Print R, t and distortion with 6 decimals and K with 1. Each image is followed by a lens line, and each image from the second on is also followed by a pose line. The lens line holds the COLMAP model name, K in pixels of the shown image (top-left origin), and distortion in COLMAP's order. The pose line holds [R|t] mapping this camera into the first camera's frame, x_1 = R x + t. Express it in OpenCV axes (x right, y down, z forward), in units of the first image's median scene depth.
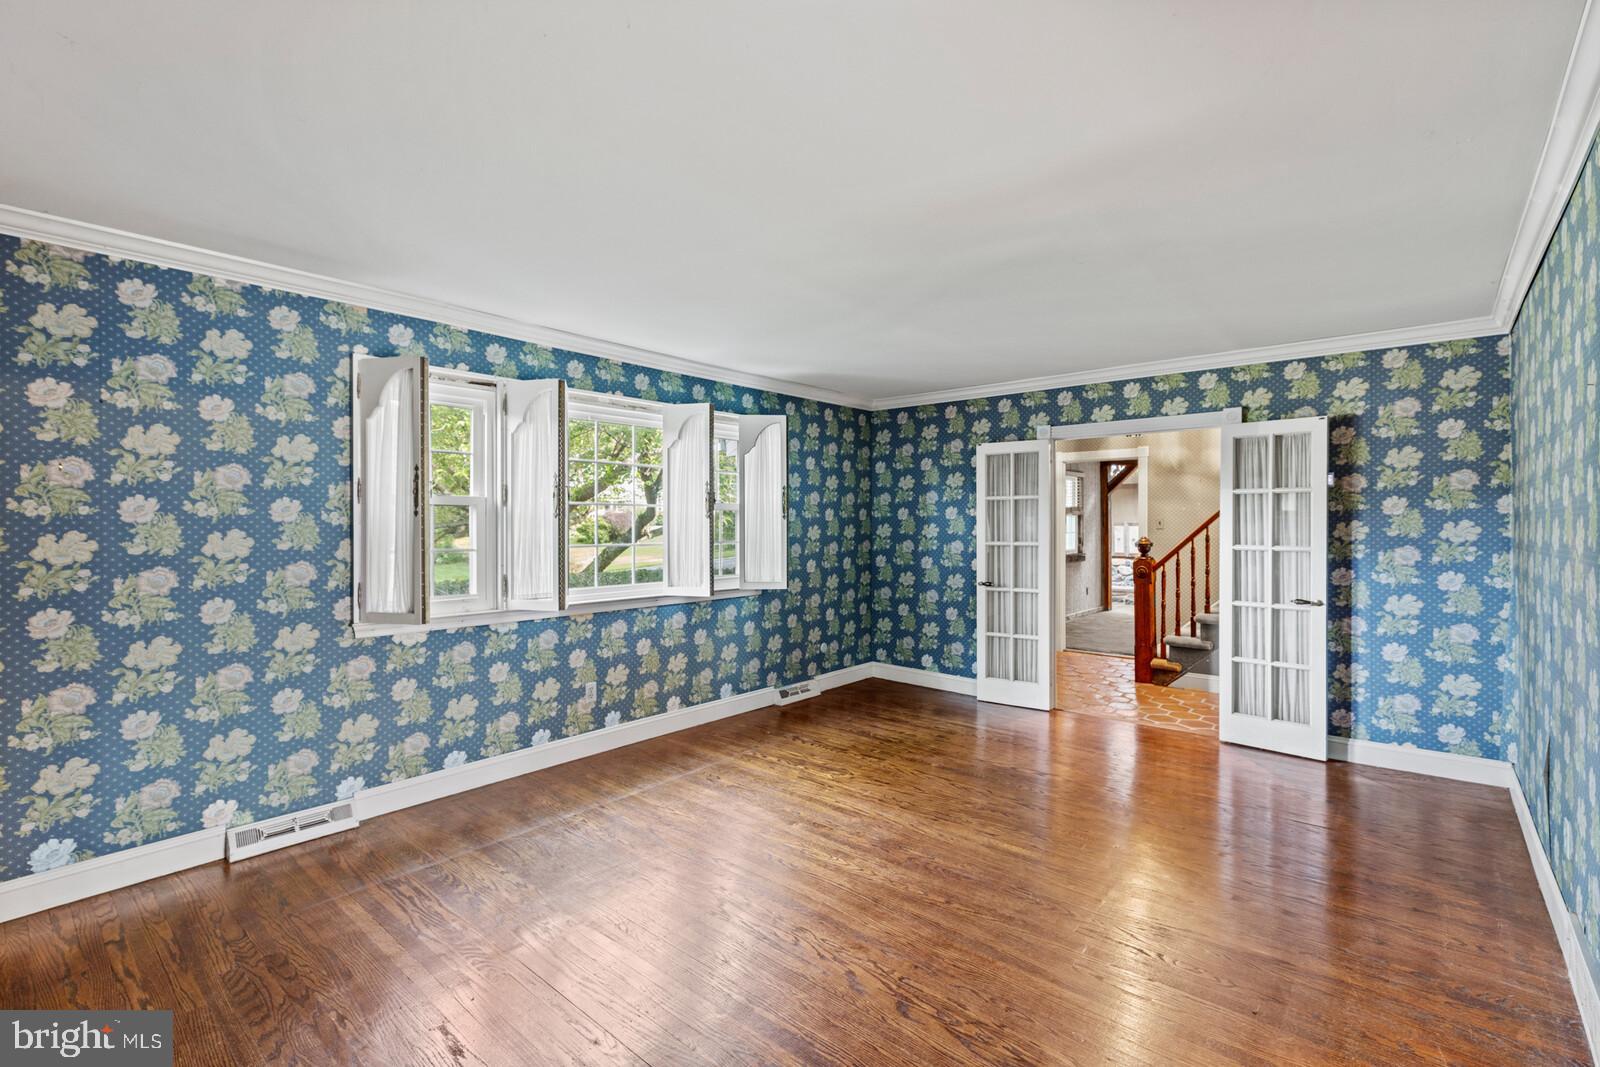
lens RADIAL K [[711.7, 0, 811.8], [0, 711.7, 530.9], [0, 0, 1]] dist [0.005427, 0.001067]
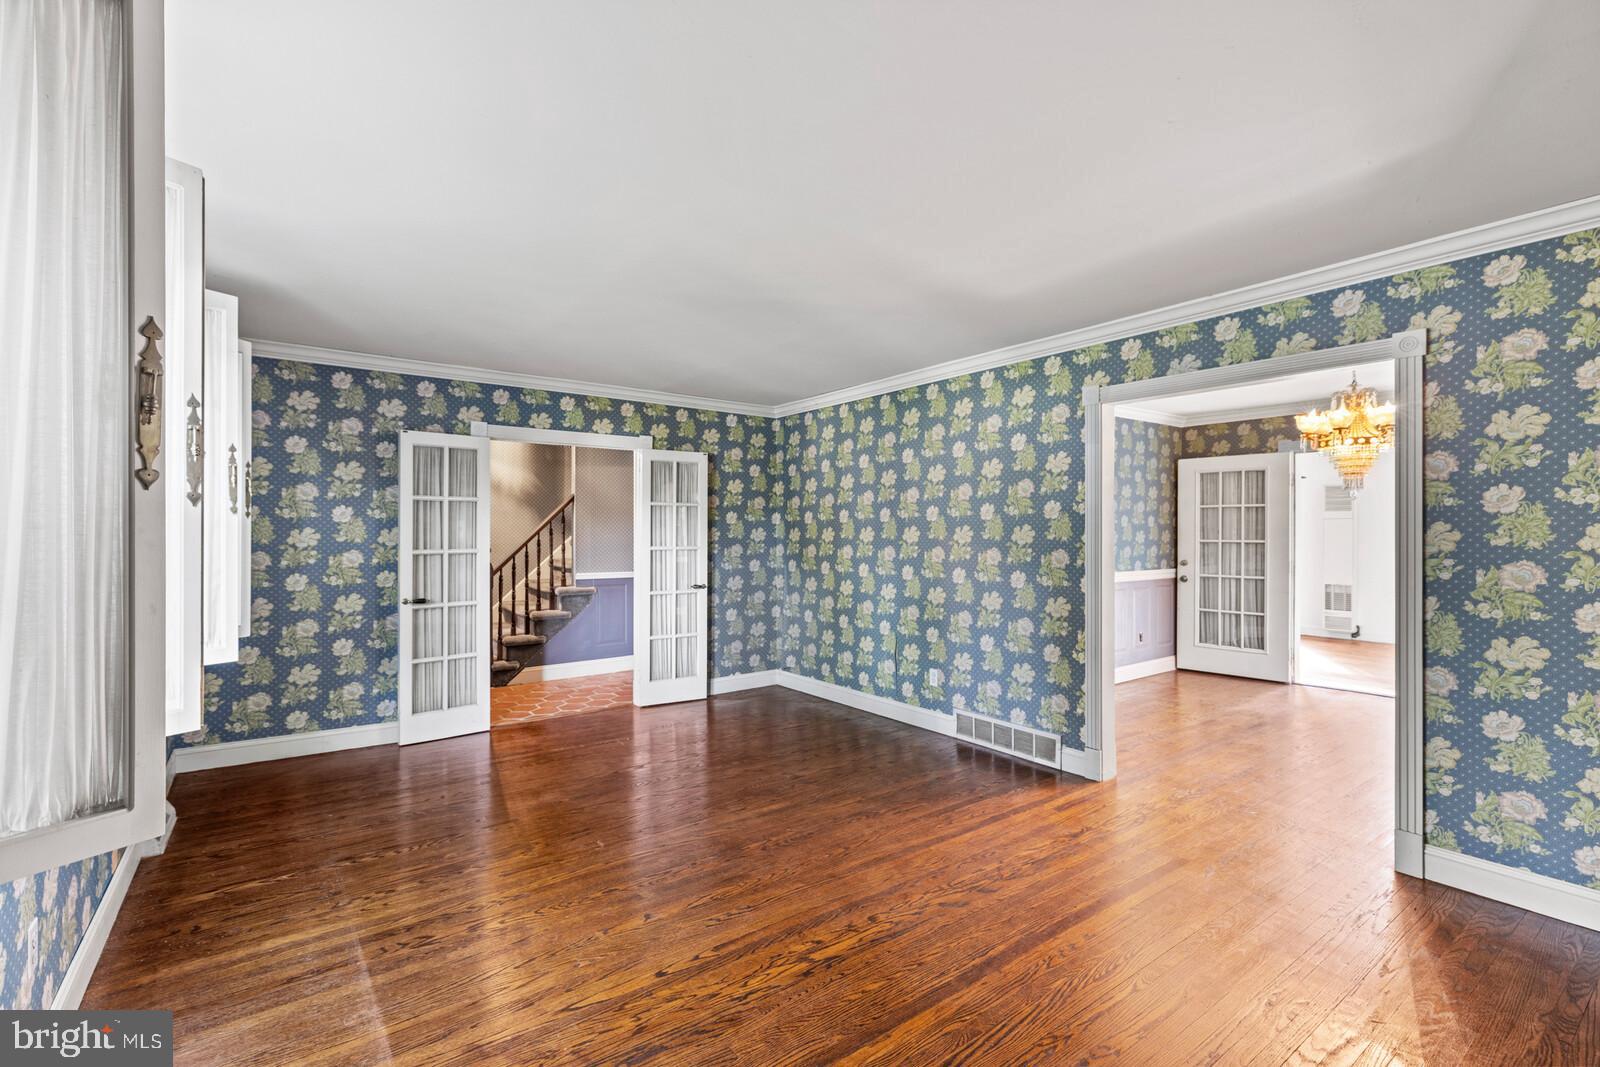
lens RADIAL K [[711.7, 0, 799.7], [0, 711.7, 536.7], [0, 0, 1]] dist [0.005427, 0.001067]
pose [[0.236586, -0.006367, 0.971590, -0.563434], [0.008221, 0.999956, 0.004551, -0.000472], [-0.971576, 0.006911, 0.236628, 0.460459]]
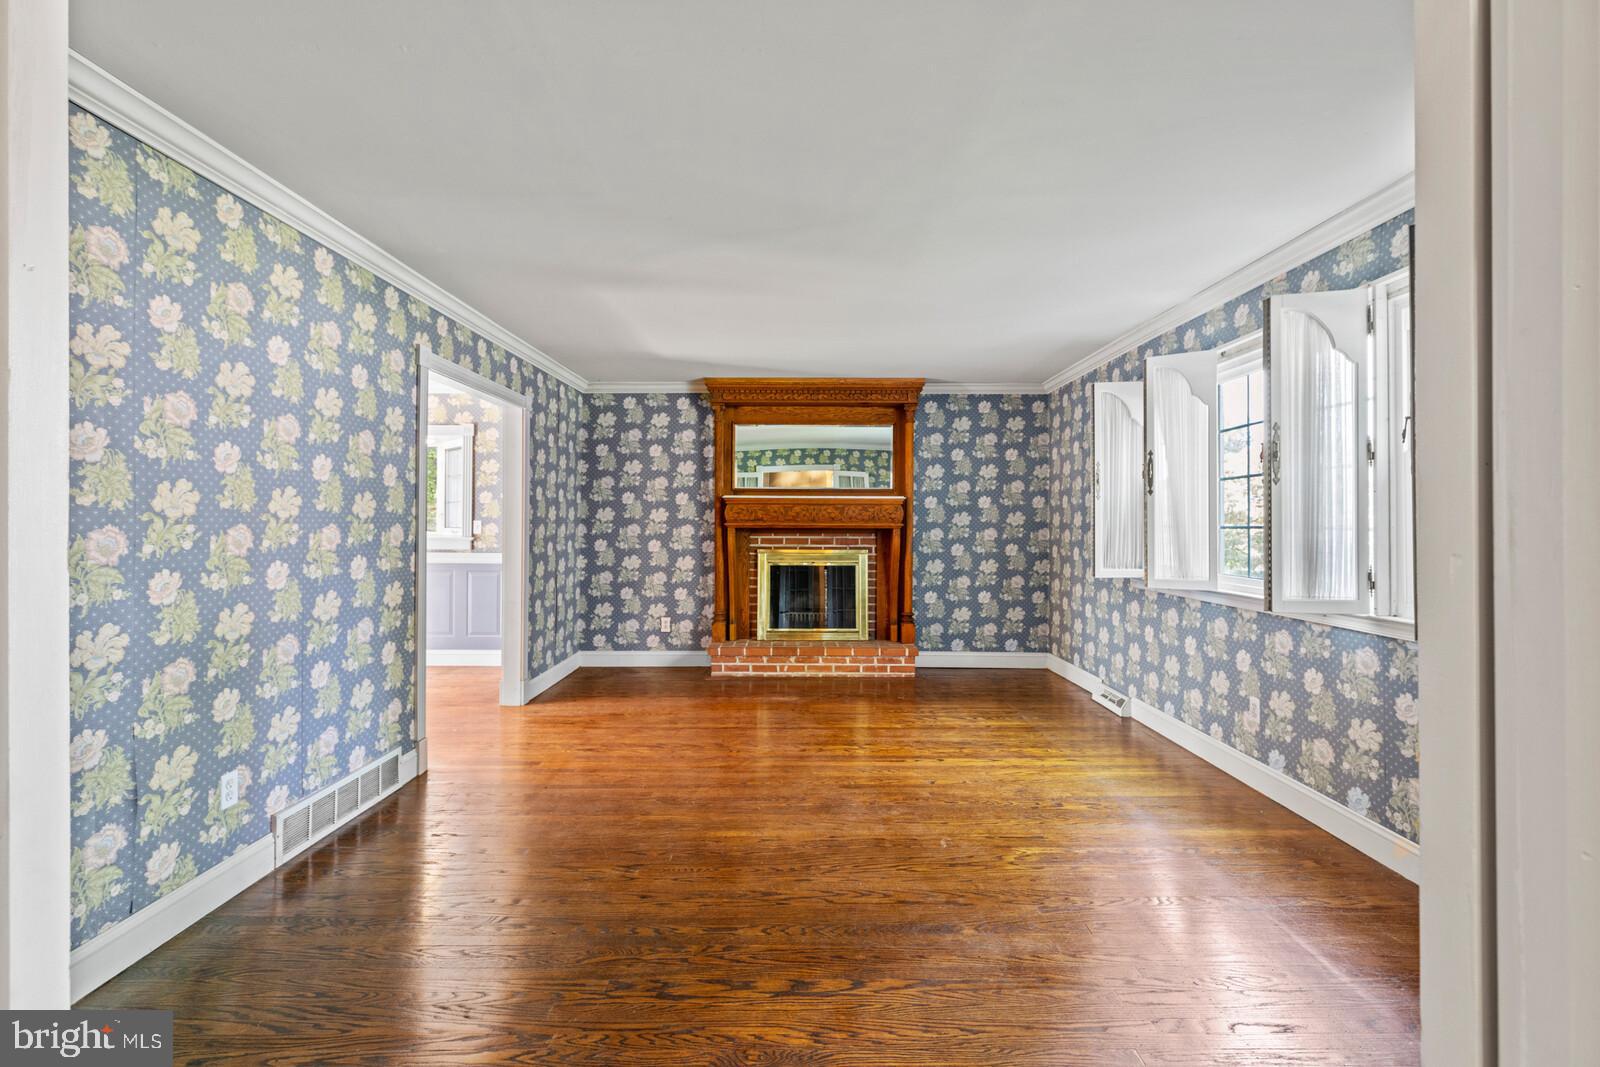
lens RADIAL K [[711.7, 0, 803.7], [0, 711.7, 520.0], [0, 0, 1]] dist [0.005427, 0.001067]
pose [[-0.764611, -0.003183, -0.644484, 0.564283], [-0.006705, 0.999973, 0.003015, 0.013180], [0.644457, 0.006626, -0.764612, 1.215803]]
